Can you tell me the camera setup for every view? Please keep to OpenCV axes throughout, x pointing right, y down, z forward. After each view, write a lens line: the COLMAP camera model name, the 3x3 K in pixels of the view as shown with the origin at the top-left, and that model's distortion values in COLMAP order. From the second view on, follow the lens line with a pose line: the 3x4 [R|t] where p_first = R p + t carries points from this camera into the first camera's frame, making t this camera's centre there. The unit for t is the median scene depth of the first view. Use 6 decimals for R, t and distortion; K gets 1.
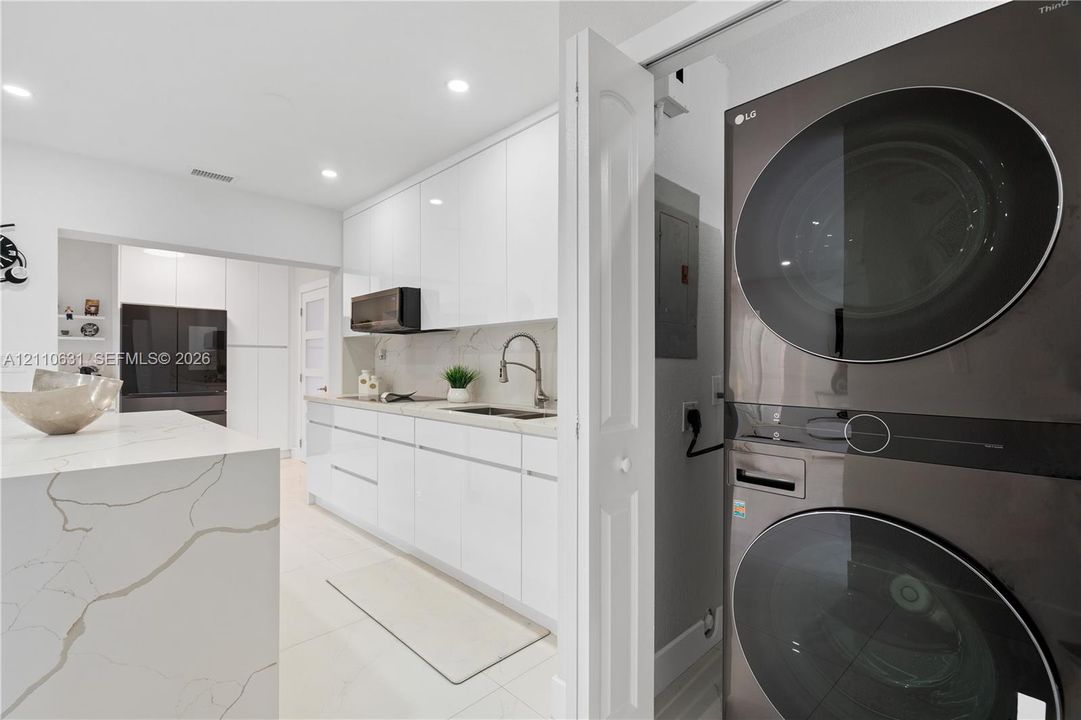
lens RADIAL K [[490.7, 0, 539.9], [0, 490.7, 356.8], [0, 0, 1]] dist [0.002371, 0.000434]
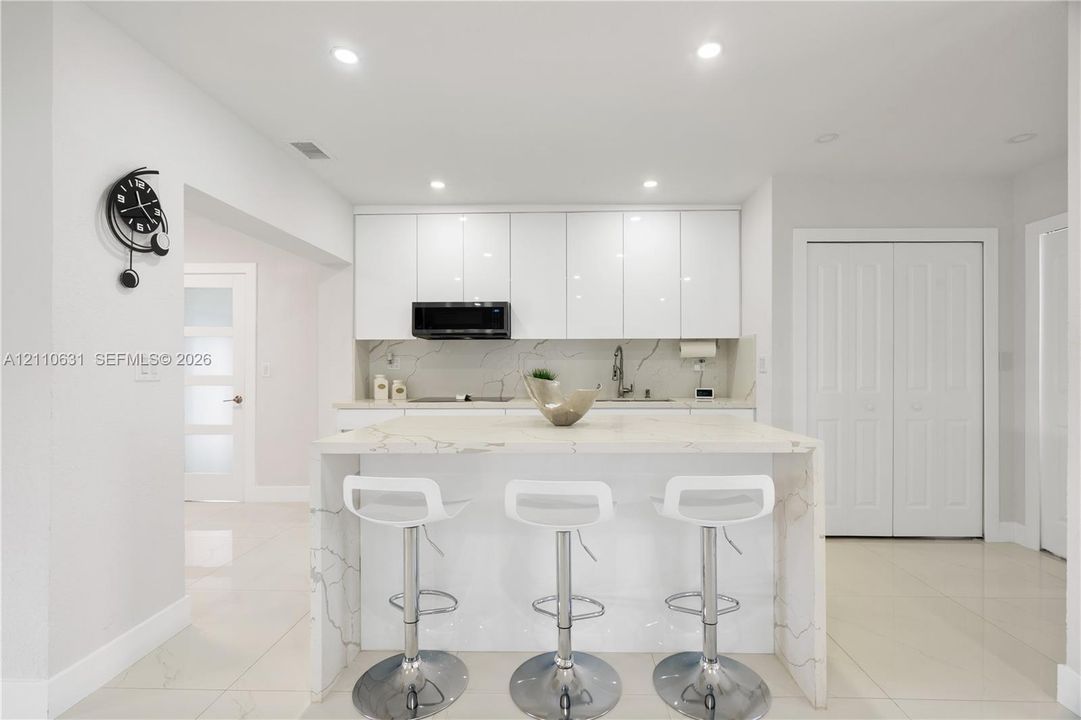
lens RADIAL K [[495.3, 0, 553.9], [0, 495.3, 364.2], [0, 0, 1]] dist [-0.000544, -0.000262]
pose [[0.715868, 0.002137, 0.698233, -0.988024], [-0.006290, 0.999974, 0.003388, 0.001179], [-0.698208, -0.006817, 0.715863, 0.078444]]
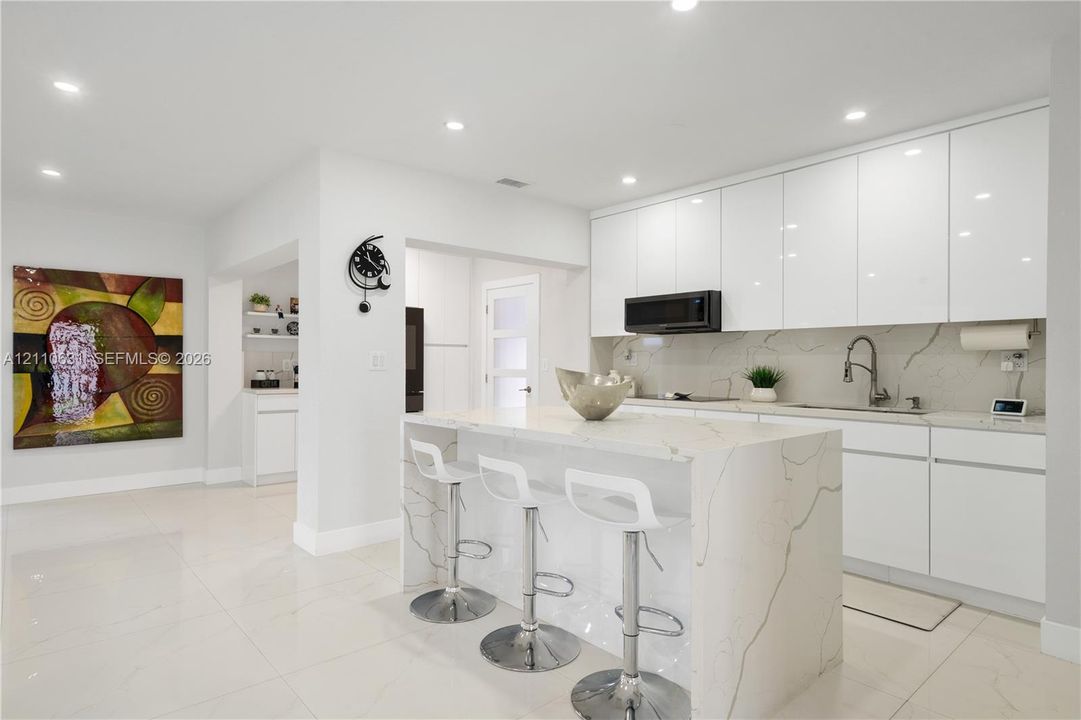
lens RADIAL K [[597.7, 0, 540.5], [0, 597.7, 360.0], [0, 0, 1]] dist [0.007556, 0.001688]
pose [[0.998705, 0.003499, -0.050746, -0.552980], [-0.003148, 0.999971, 0.007004, -0.002220], [0.050769, -0.006836, 0.998687, -0.271902]]
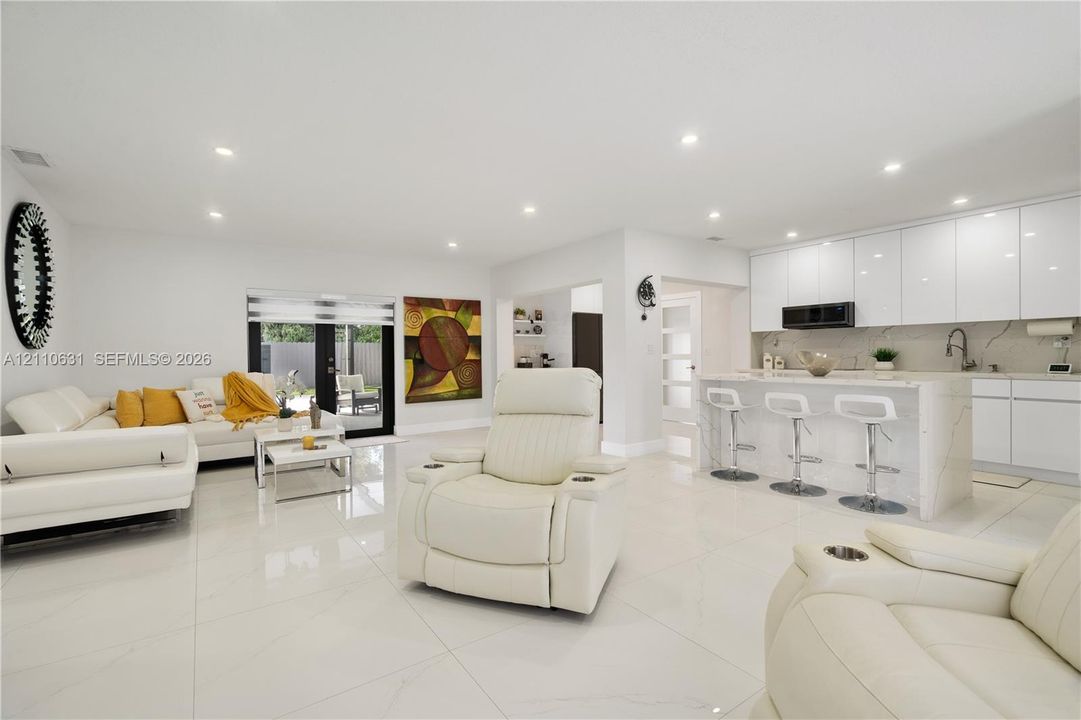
lens RADIAL K [[490.7, 0, 539.9], [0, 490.7, 356.8], [0, 0, 1]] dist [0.002371, 0.000434]
pose [[0.987491, -0.008585, -0.157440, -1.025293], [0.011317, 0.999800, 0.016463, 0.006787], [0.157267, -0.018039, 0.987391, -0.804248]]
